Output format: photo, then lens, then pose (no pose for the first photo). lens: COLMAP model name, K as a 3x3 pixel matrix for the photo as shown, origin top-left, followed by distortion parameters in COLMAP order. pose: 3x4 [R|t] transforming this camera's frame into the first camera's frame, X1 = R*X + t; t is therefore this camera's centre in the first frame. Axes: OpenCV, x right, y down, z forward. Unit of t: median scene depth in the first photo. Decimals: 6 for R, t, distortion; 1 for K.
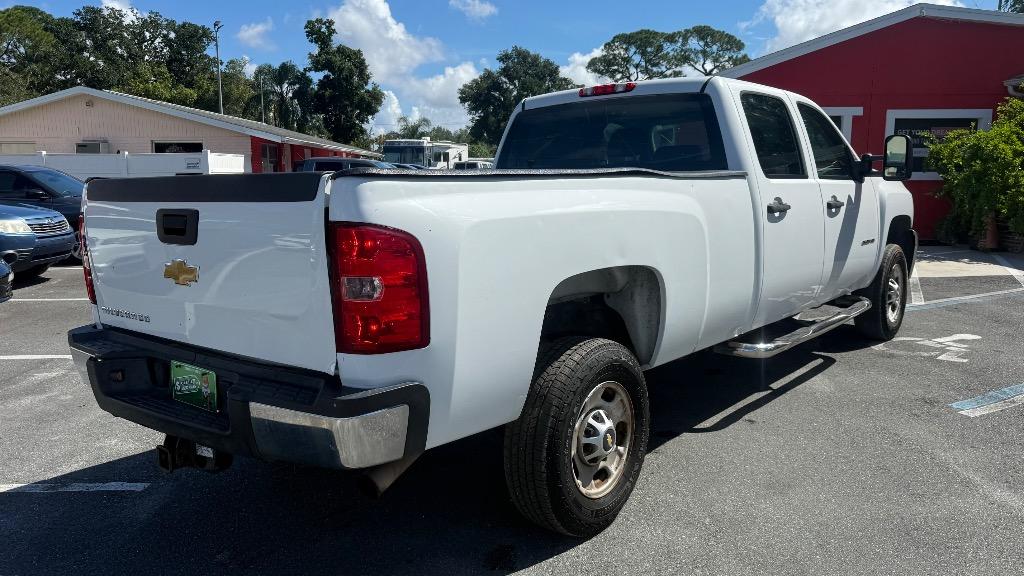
lens RADIAL K [[798.4, 0, 510.5], [0, 798.4, 291.3], [0, 0, 1]] dist [0.007712, -0.004499]
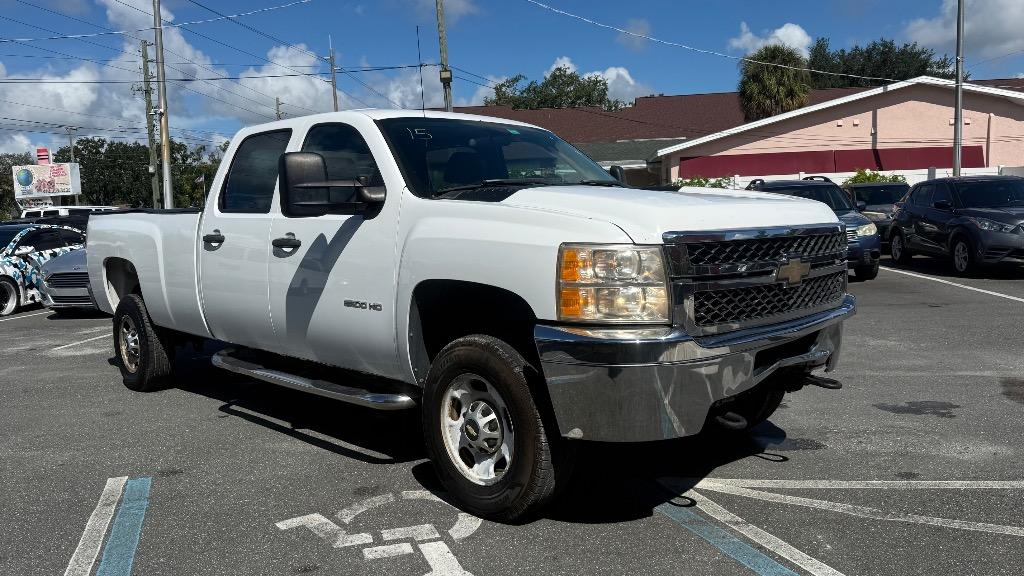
lens RADIAL K [[786.4, 0, 523.9], [0, 786.4, 289.7], [0, 0, 1]] dist [0.068975, -0.084930]
pose [[-0.125045, 0.115544, -0.985400, 0.101101], [-0.108906, 0.985596, 0.129387, -0.016442], [0.986156, 0.123495, -0.110660, 0.113487]]
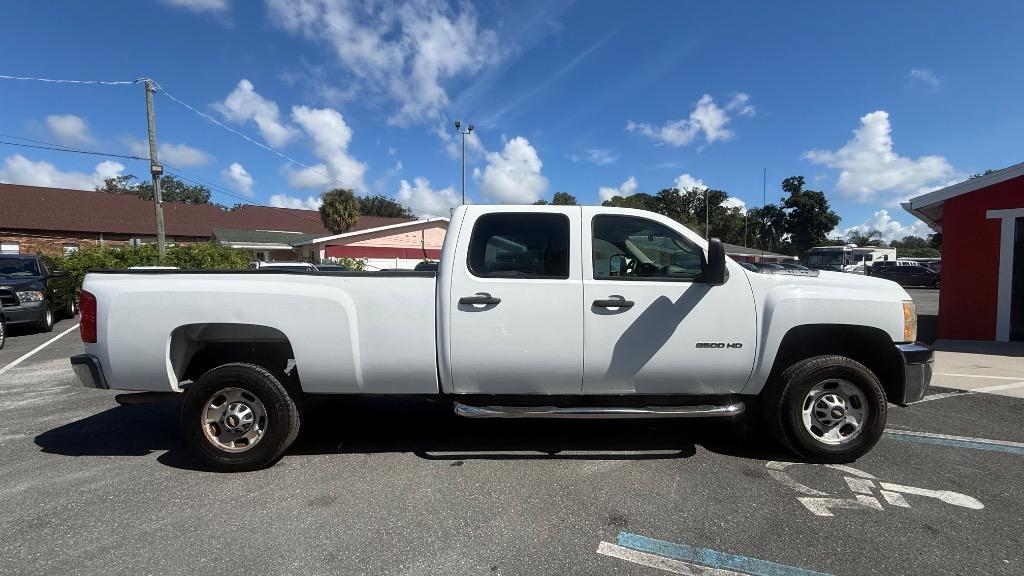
lens RADIAL K [[406.4, 0, 512.2], [0, 406.4, 284.0], [0, 0, 1]] dist [0.000562, -0.000012]
pose [[0.626626, 0.036744, -0.778453, 0.061977], [-0.119216, 0.991651, -0.049157, -0.007527], [0.770148, 0.123607, 0.625775, 0.044841]]
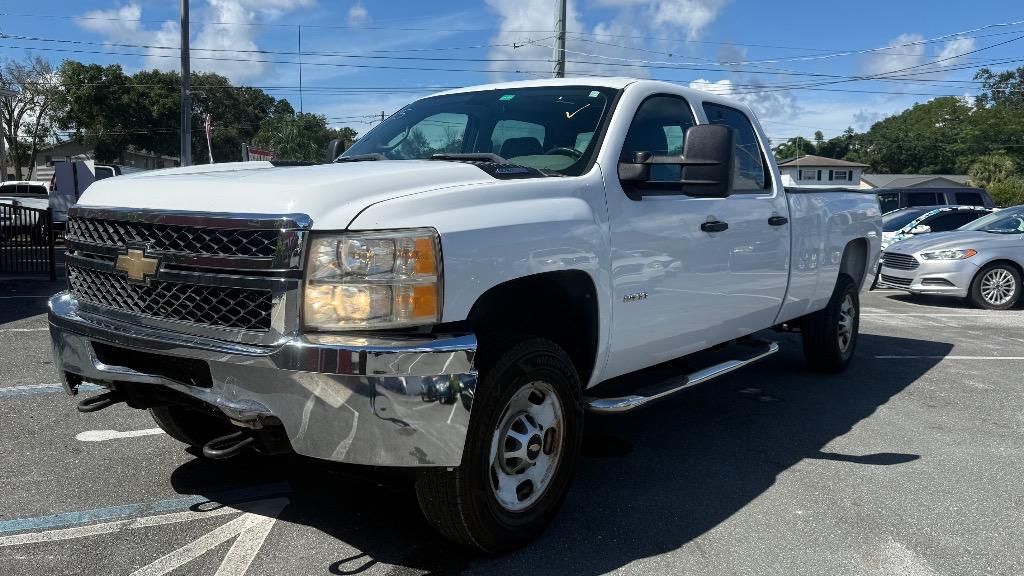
lens RADIAL K [[798.7, 0, 505.3], [0, 798.7, 285.5], [0, 0, 1]] dist [0.004672, -0.000358]
pose [[-0.999791, -0.002032, -0.020352, 0.026337], [-0.006972, 0.969316, 0.245718, -0.022591], [0.019228, 0.245808, -0.969128, 0.168654]]
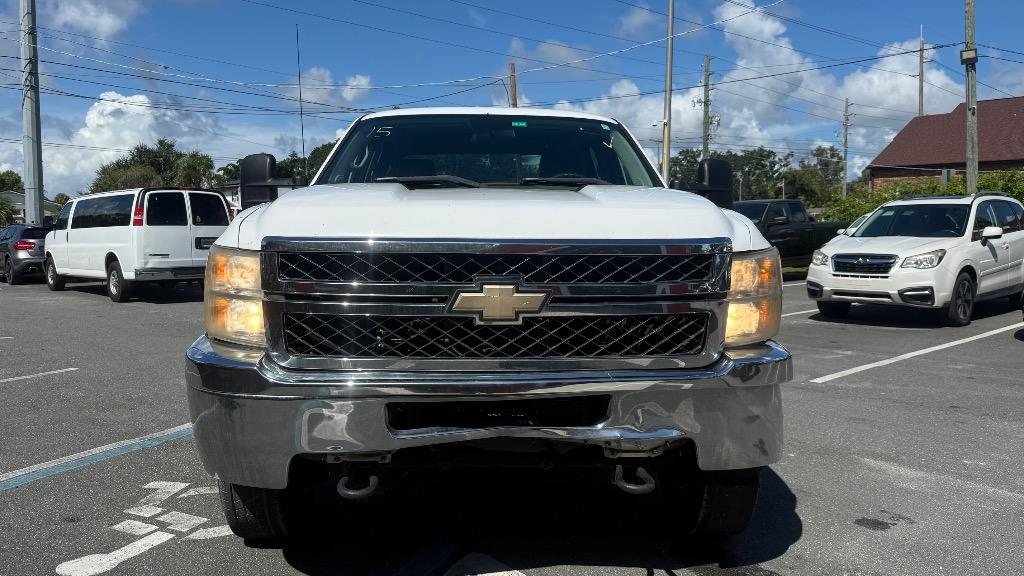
lens RADIAL K [[794.0, 0, 505.7], [0, 794.0, 285.2], [0, 0, 1]] dist [0.054595, -0.062803]
pose [[-0.758074, 0.061329, -0.649278, 0.070044], [-0.082990, 0.978403, 0.189313, -0.020765], [0.646867, 0.197397, -0.736613, 0.153444]]
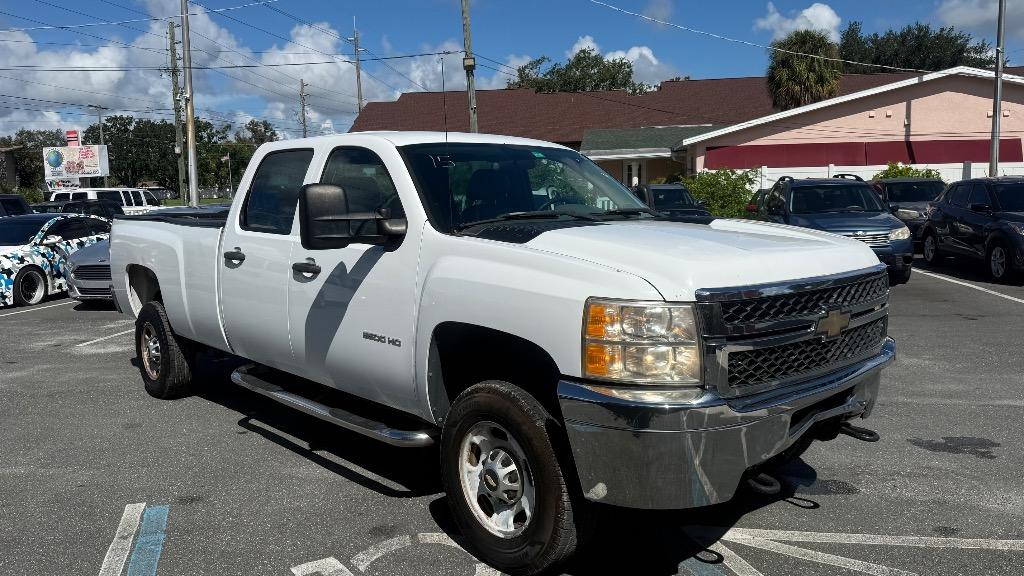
lens RADIAL K [[789.1, 0, 512.2], [0, 789.1, 285.4], [0, 0, 1]] dist [0.052710, -0.056464]
pose [[-0.165679, 0.131137, -0.977422, 0.098868], [-0.120841, 0.980951, 0.152094, -0.020431], [0.978748, 0.143311, -0.146676, 0.112398]]
